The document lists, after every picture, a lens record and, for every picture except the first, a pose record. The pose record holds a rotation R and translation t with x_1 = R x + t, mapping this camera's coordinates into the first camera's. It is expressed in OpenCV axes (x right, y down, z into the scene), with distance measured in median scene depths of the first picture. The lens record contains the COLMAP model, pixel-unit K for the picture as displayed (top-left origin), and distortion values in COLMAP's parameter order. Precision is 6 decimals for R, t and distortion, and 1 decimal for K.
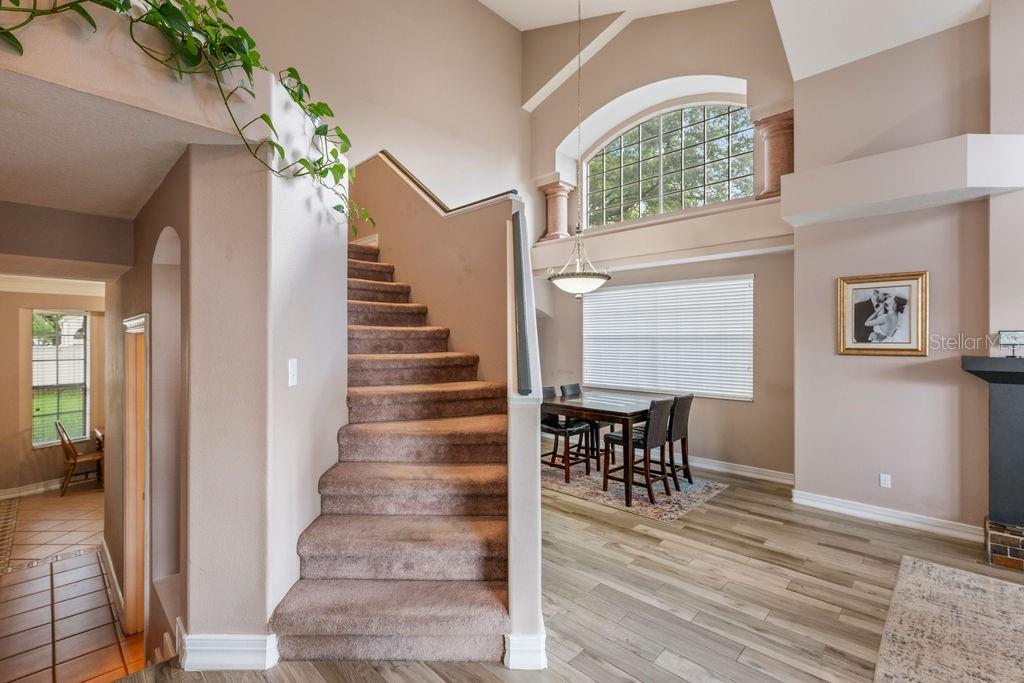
lens RADIAL K [[454.5, 0, 509.0], [0, 454.5, 337.8], [0, 0, 1]] dist [-0.001747, -0.000330]
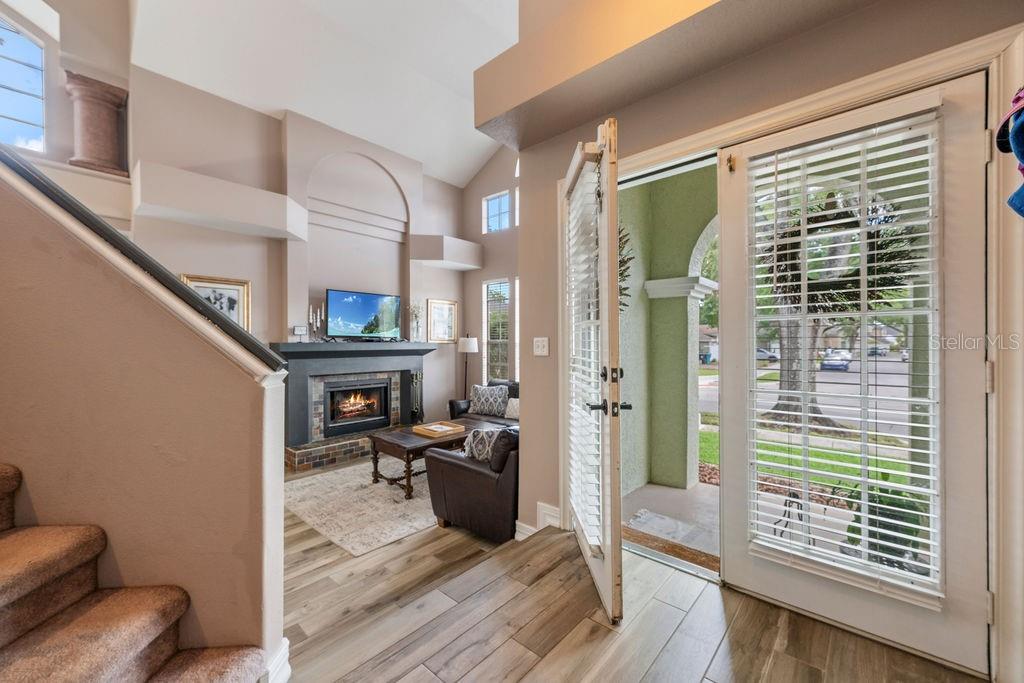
lens RADIAL K [[398.9, 0, 503.8], [0, 398.9, 345.1], [0, 0, 1]] dist [0.006280, -0.000068]
pose [[-0.028387, 0.002585, 0.999594, -0.248325], [0.006476, 0.999976, -0.002402, 0.044209], [-0.999576, 0.006405, -0.028403, 0.222685]]
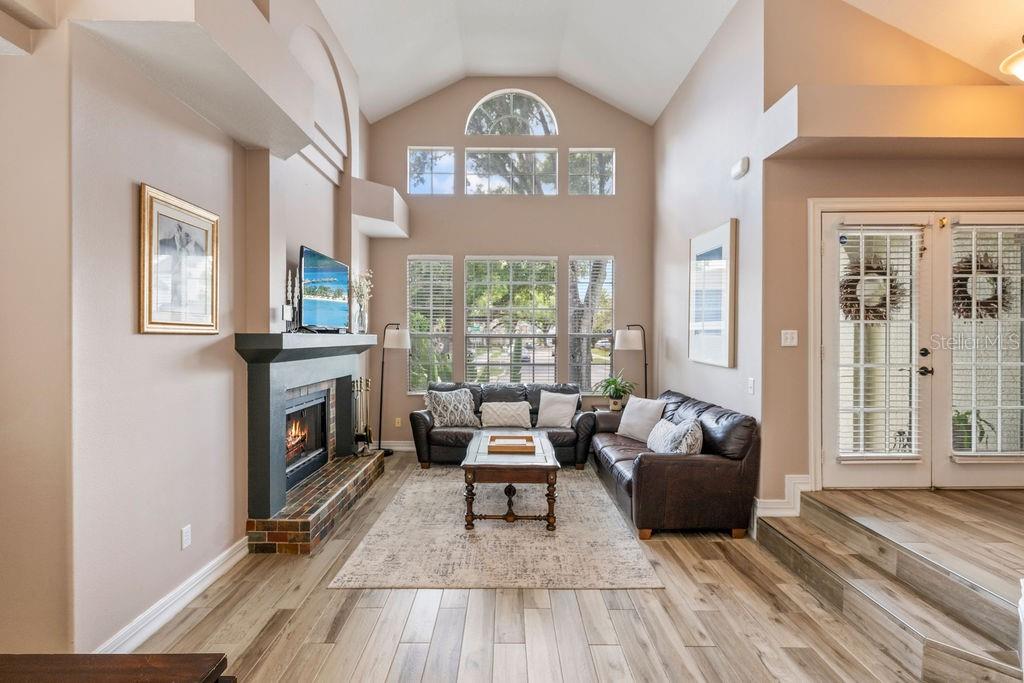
lens RADIAL K [[483.2, 0, 513.2], [0, 483.2, 336.3], [0, 0, 1]] dist [0.009856, -0.000380]
pose [[-0.703198, -0.002314, 0.710990, 0.039959], [-0.005794, 0.999980, -0.002476, 0.035333], [-0.710970, -0.005861, -0.703198, 0.991231]]
